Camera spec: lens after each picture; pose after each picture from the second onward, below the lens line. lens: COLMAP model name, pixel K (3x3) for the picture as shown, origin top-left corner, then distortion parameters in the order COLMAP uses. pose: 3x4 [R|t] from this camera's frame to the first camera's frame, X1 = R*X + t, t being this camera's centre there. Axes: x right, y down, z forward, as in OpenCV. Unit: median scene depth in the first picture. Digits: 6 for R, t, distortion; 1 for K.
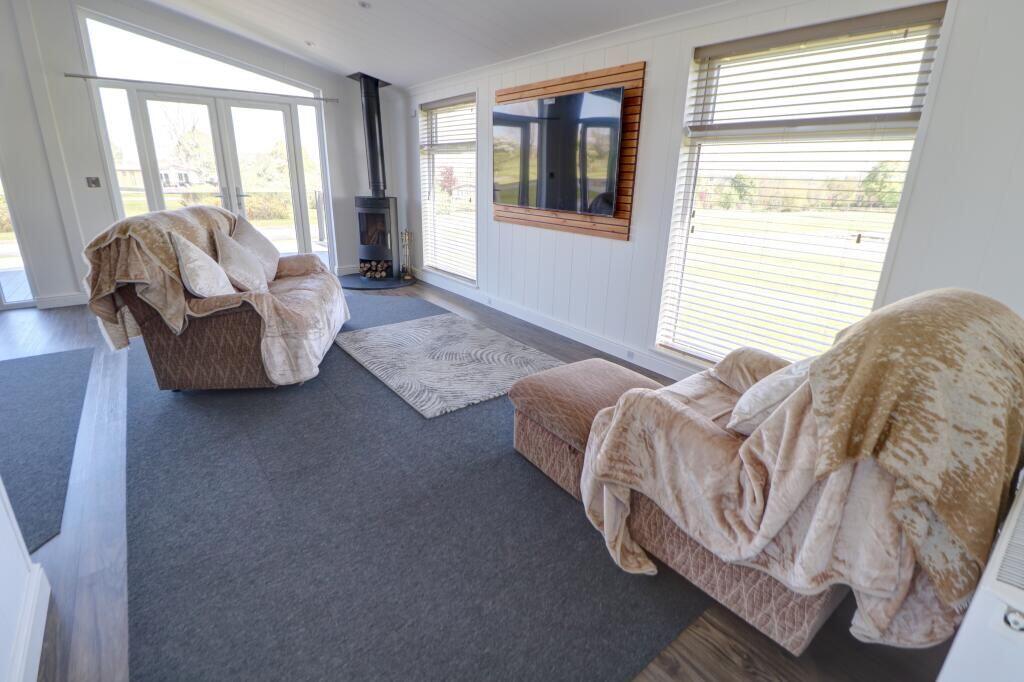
lens RADIAL K [[472.4, 0, 510.8], [0, 472.4, 320.9], [0, 0, 1]] dist [0.000137, -0.000348]
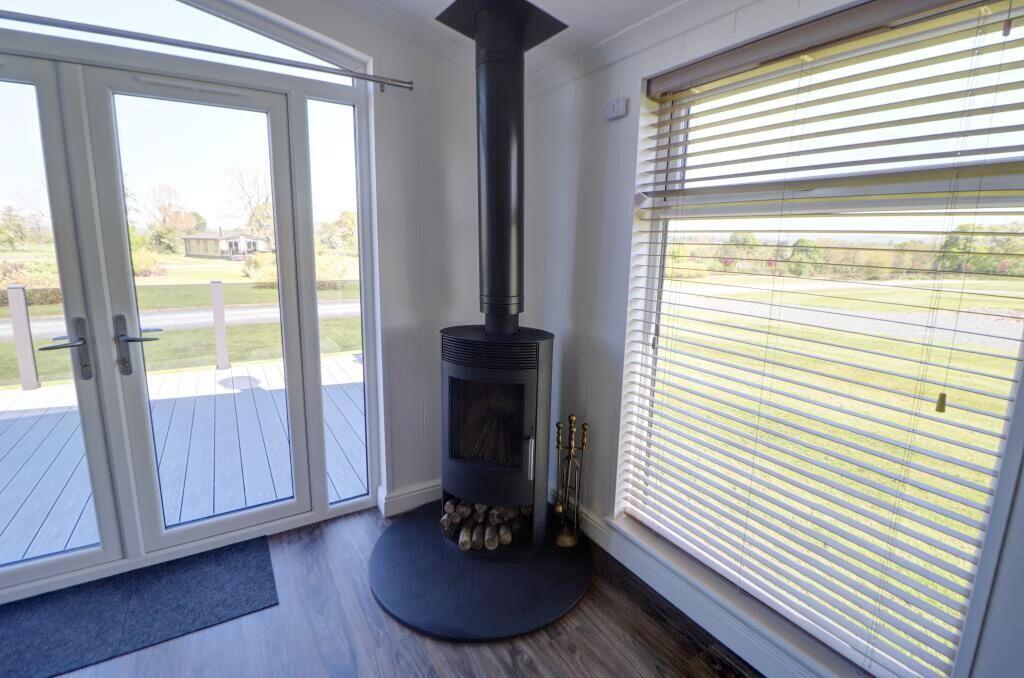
lens RADIAL K [[472.4, 0, 510.8], [0, 472.4, 318.9], [0, 0, 1]] dist [0.000137, -0.000348]
pose [[0.994277, 0.012320, -0.106121, -0.238261], [-0.026425, 0.990823, -0.132556, -0.227113], [0.103514, 0.134602, 0.985478, 0.643860]]
